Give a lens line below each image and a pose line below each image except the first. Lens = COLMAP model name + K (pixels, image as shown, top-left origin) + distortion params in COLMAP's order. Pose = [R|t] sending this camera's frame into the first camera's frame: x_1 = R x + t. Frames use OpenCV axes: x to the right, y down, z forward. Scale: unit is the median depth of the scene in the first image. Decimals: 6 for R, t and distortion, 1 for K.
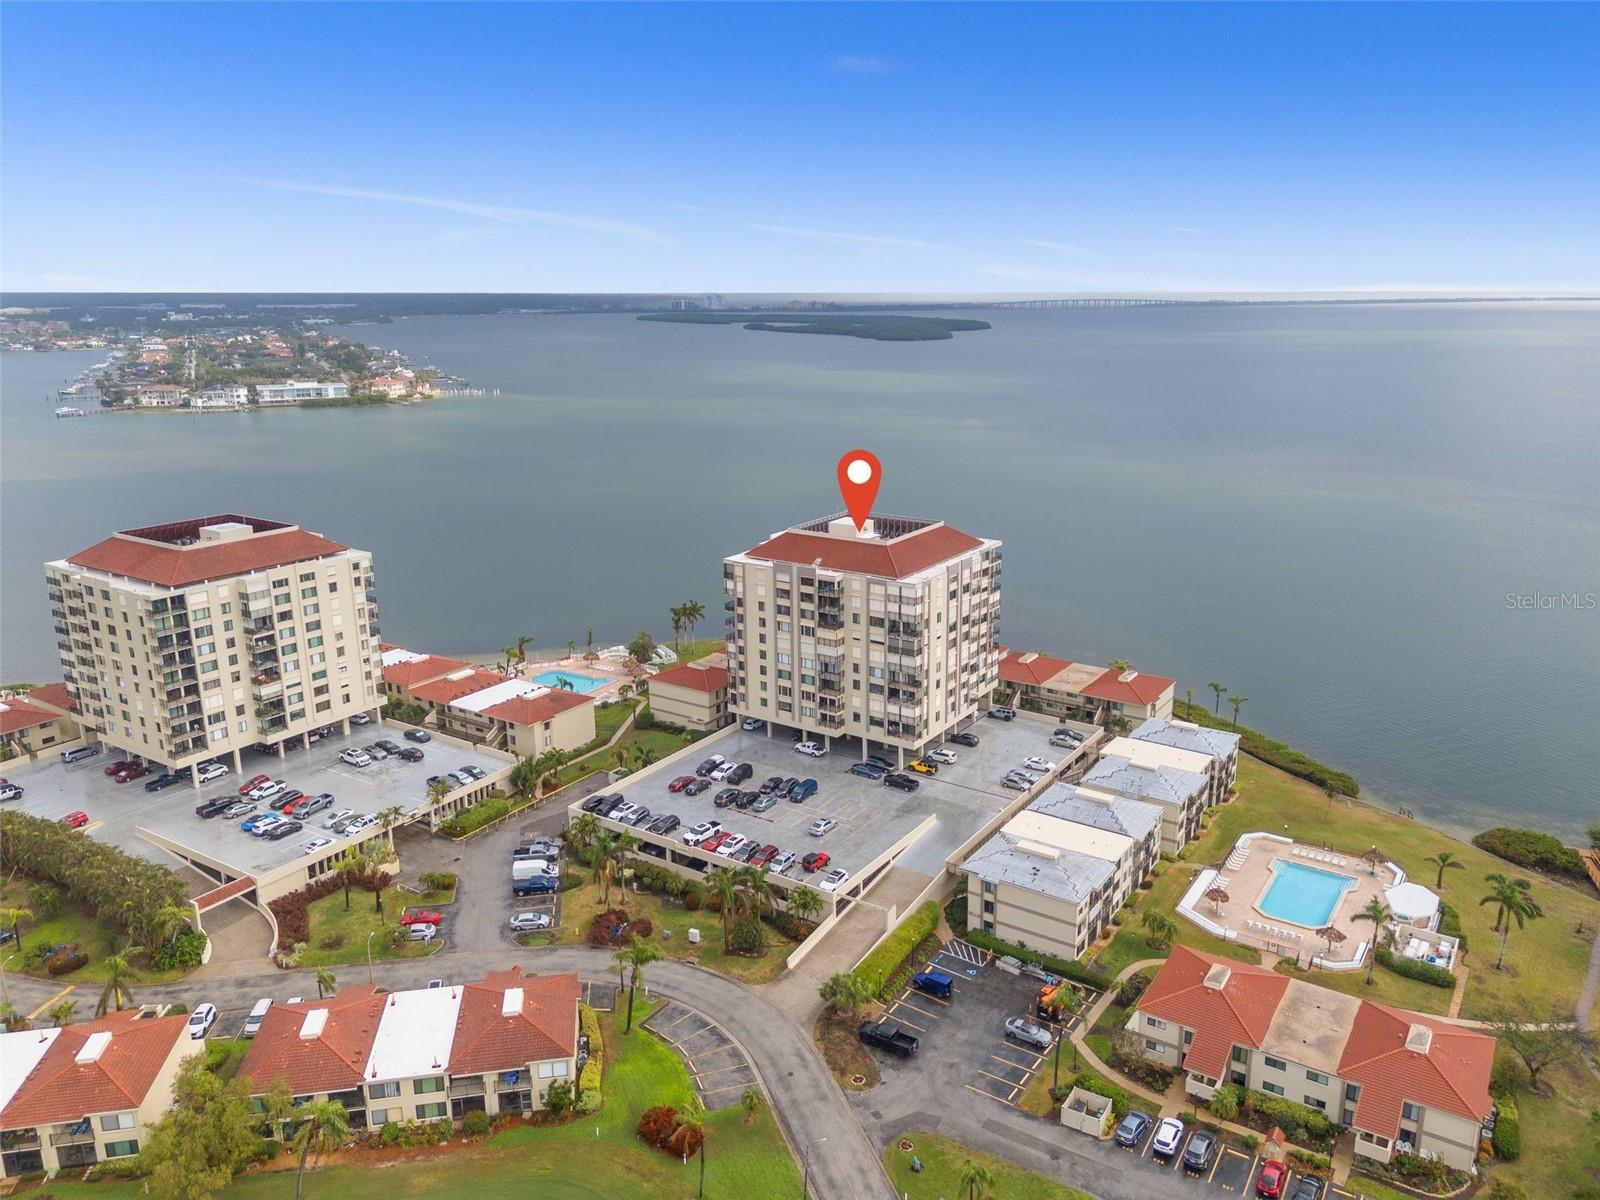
lens RADIAL K [[1169.4, 0, 800.0], [0, 1169.4, 600.0], [0, 0, 1]] dist [0.064187, -0.002883]
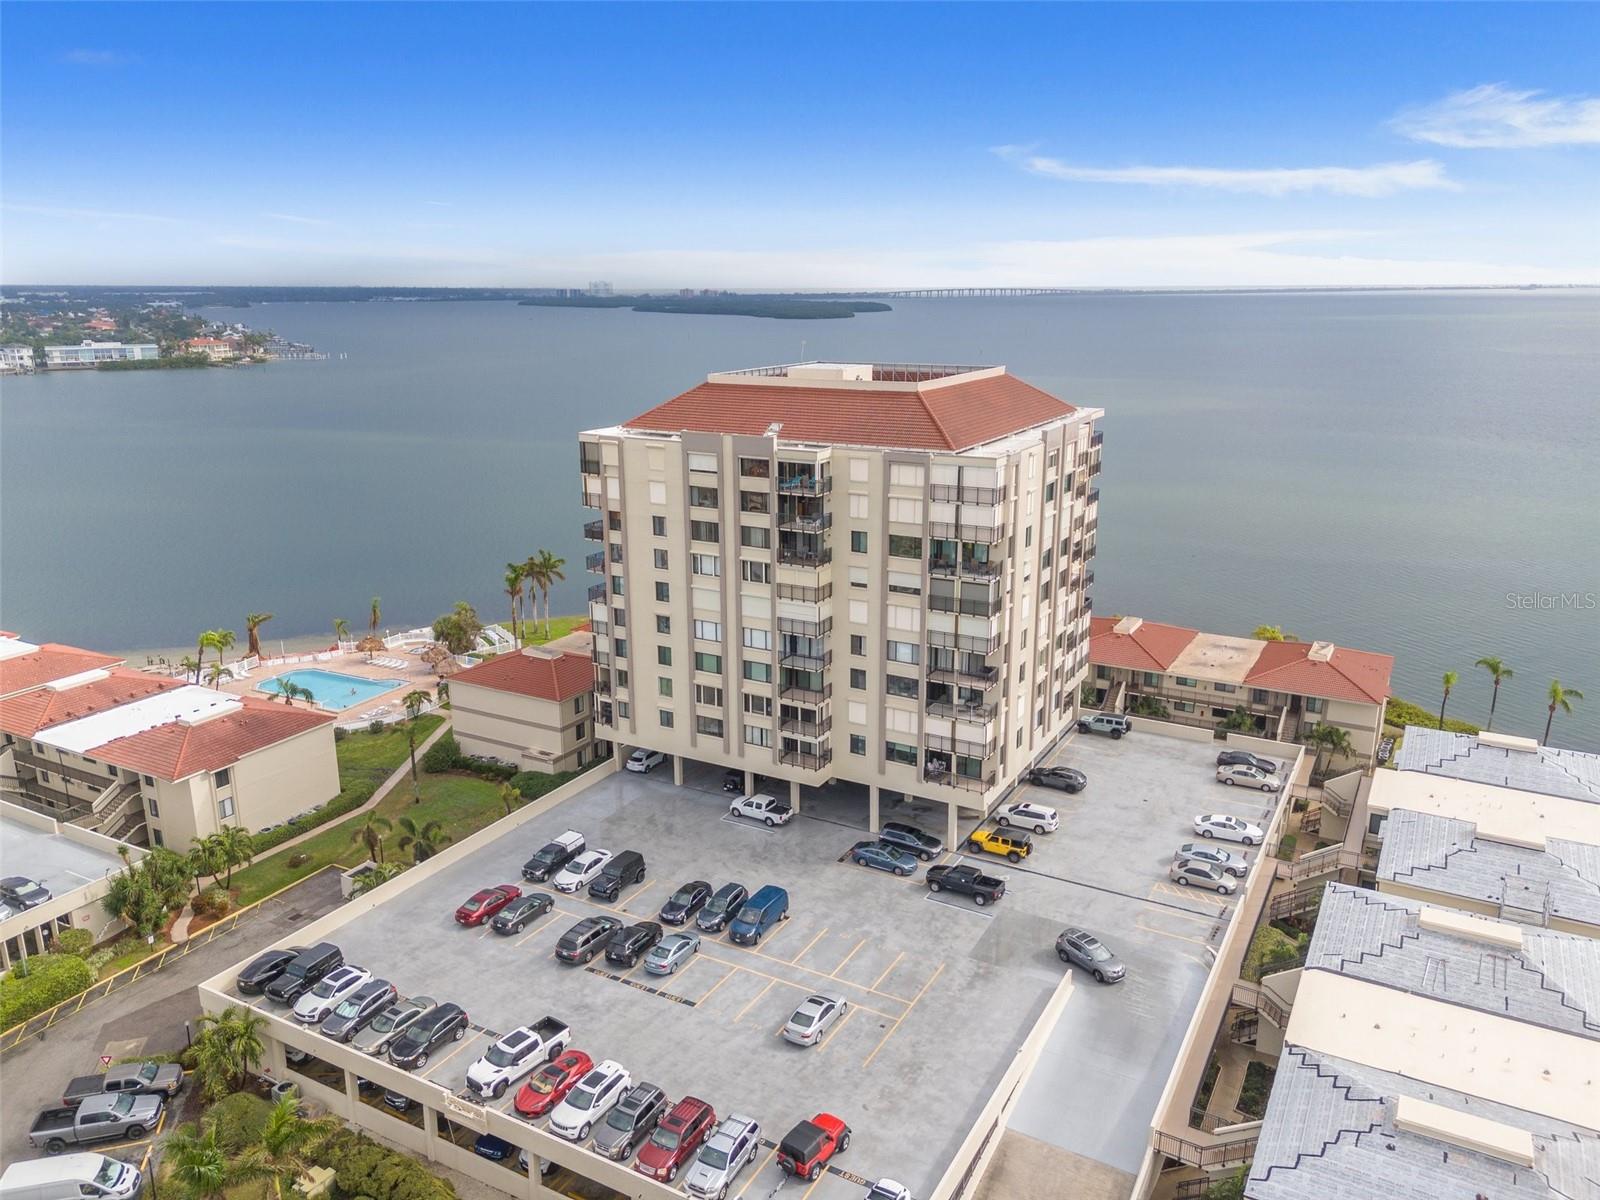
lens RADIAL K [[1128.9, 0, 856.1], [0, 1128.9, 590.8], [0, 0, 1]] dist [0.026950, -0.005525]
pose [[0.989735, -0.014393, 0.142188, -0.018935], [0.015531, 0.999856, -0.006902, 0.038102], [-0.142069, 0.009039, 0.989816, 0.522180]]
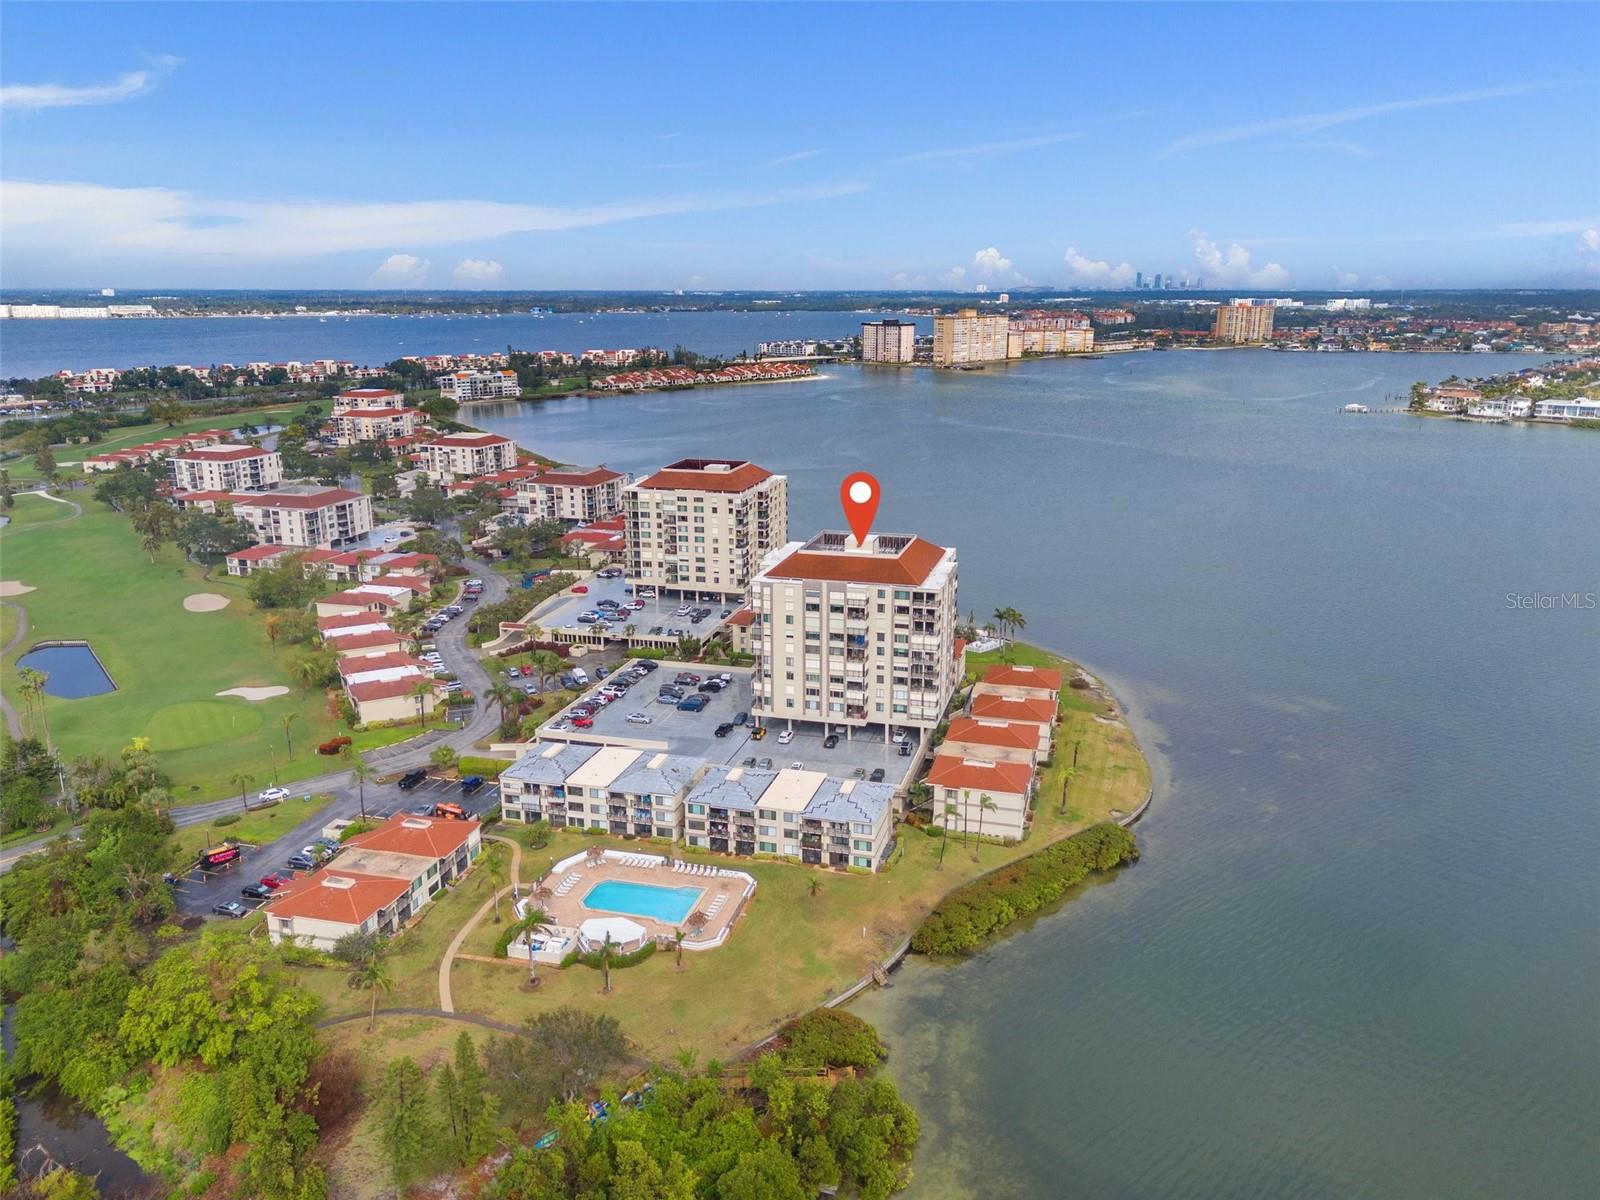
lens RADIAL K [[1169.4, 0, 800.0], [0, 1169.4, 600.0], [0, 0, 1]] dist [0.064187, -0.002883]
pose [[0.341438, 0.248283, -0.906518, 1.043564], [-0.250055, 0.953716, 0.167027, -0.175245], [0.906031, 0.169650, 0.387720, 0.453406]]
